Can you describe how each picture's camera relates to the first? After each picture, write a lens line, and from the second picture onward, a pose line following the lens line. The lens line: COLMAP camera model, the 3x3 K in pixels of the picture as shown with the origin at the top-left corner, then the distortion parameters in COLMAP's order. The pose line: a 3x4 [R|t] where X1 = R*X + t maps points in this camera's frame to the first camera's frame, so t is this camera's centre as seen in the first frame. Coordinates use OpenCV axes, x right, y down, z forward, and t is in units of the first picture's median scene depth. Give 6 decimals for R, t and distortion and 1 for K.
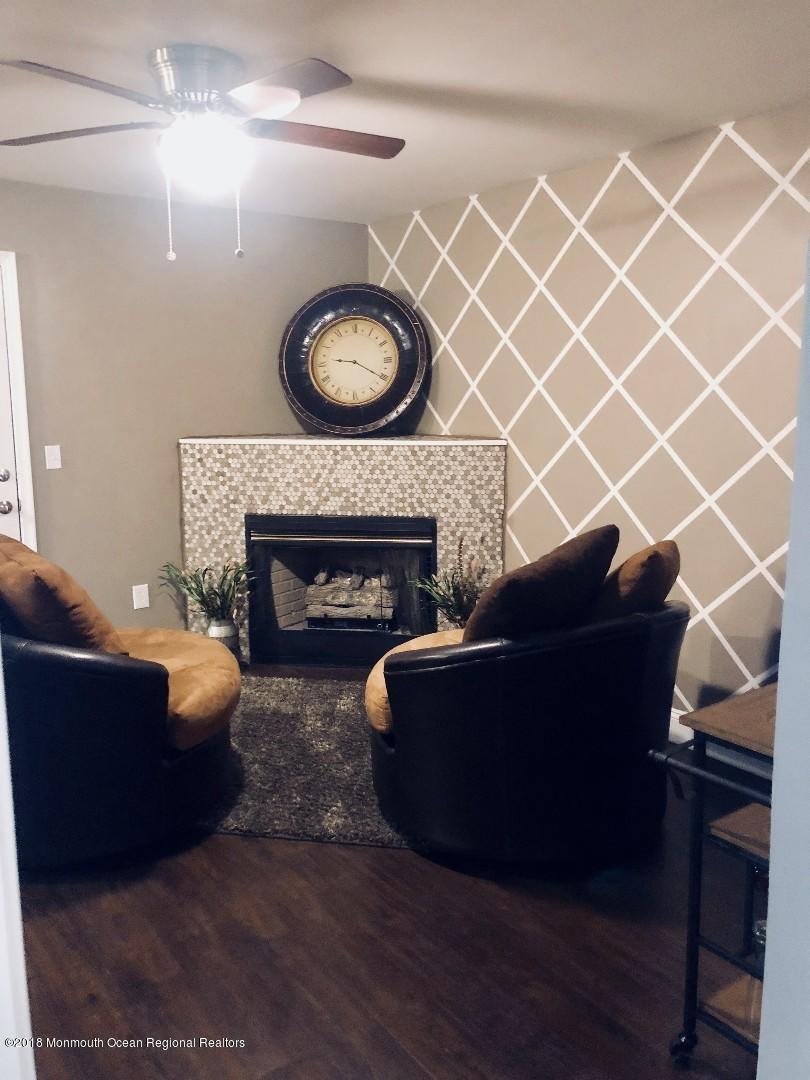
lens RADIAL K [[896.7, 0, 402.6], [0, 896.7, 543.2], [0, 0, 1]] dist [-0.002976, -0.017069]
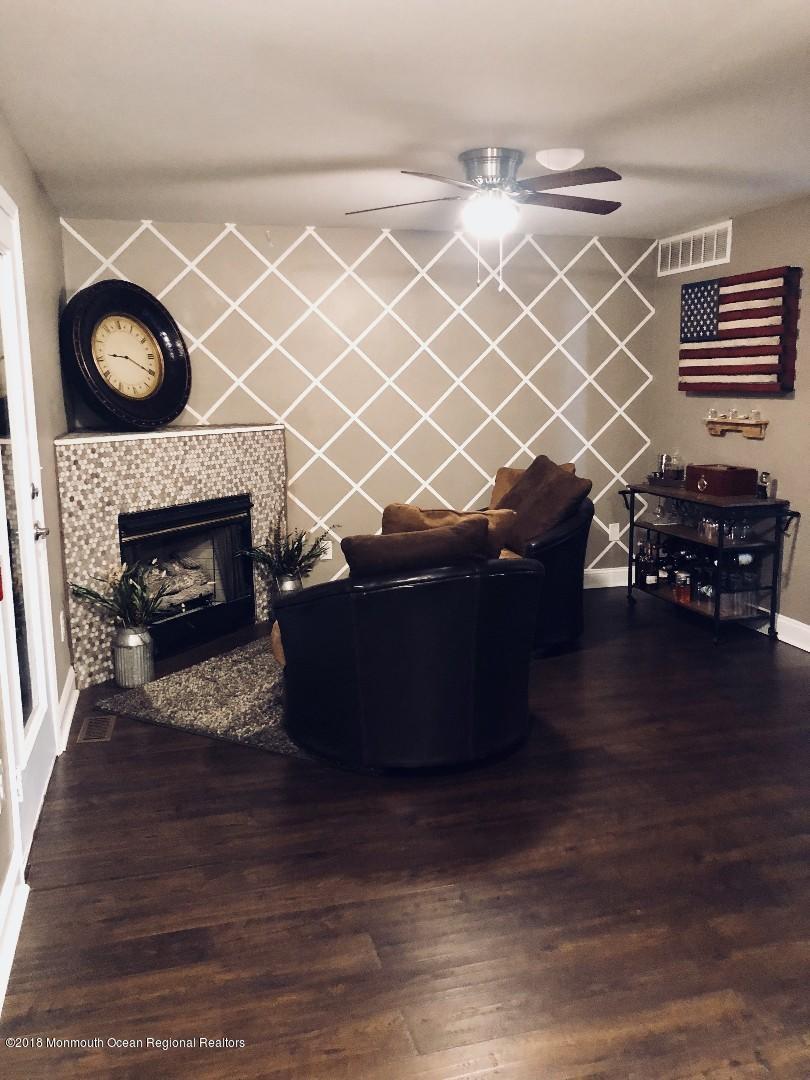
lens RADIAL K [[896.7, 0, 402.9], [0, 896.7, 537.3], [0, 0, 1]] dist [-0.002976, -0.017069]
pose [[0.326611, -0.152750, 0.932734, -0.977999], [0.168045, 0.980516, 0.101732, -0.056240], [-0.930100, 0.123514, 0.345917, 0.403226]]
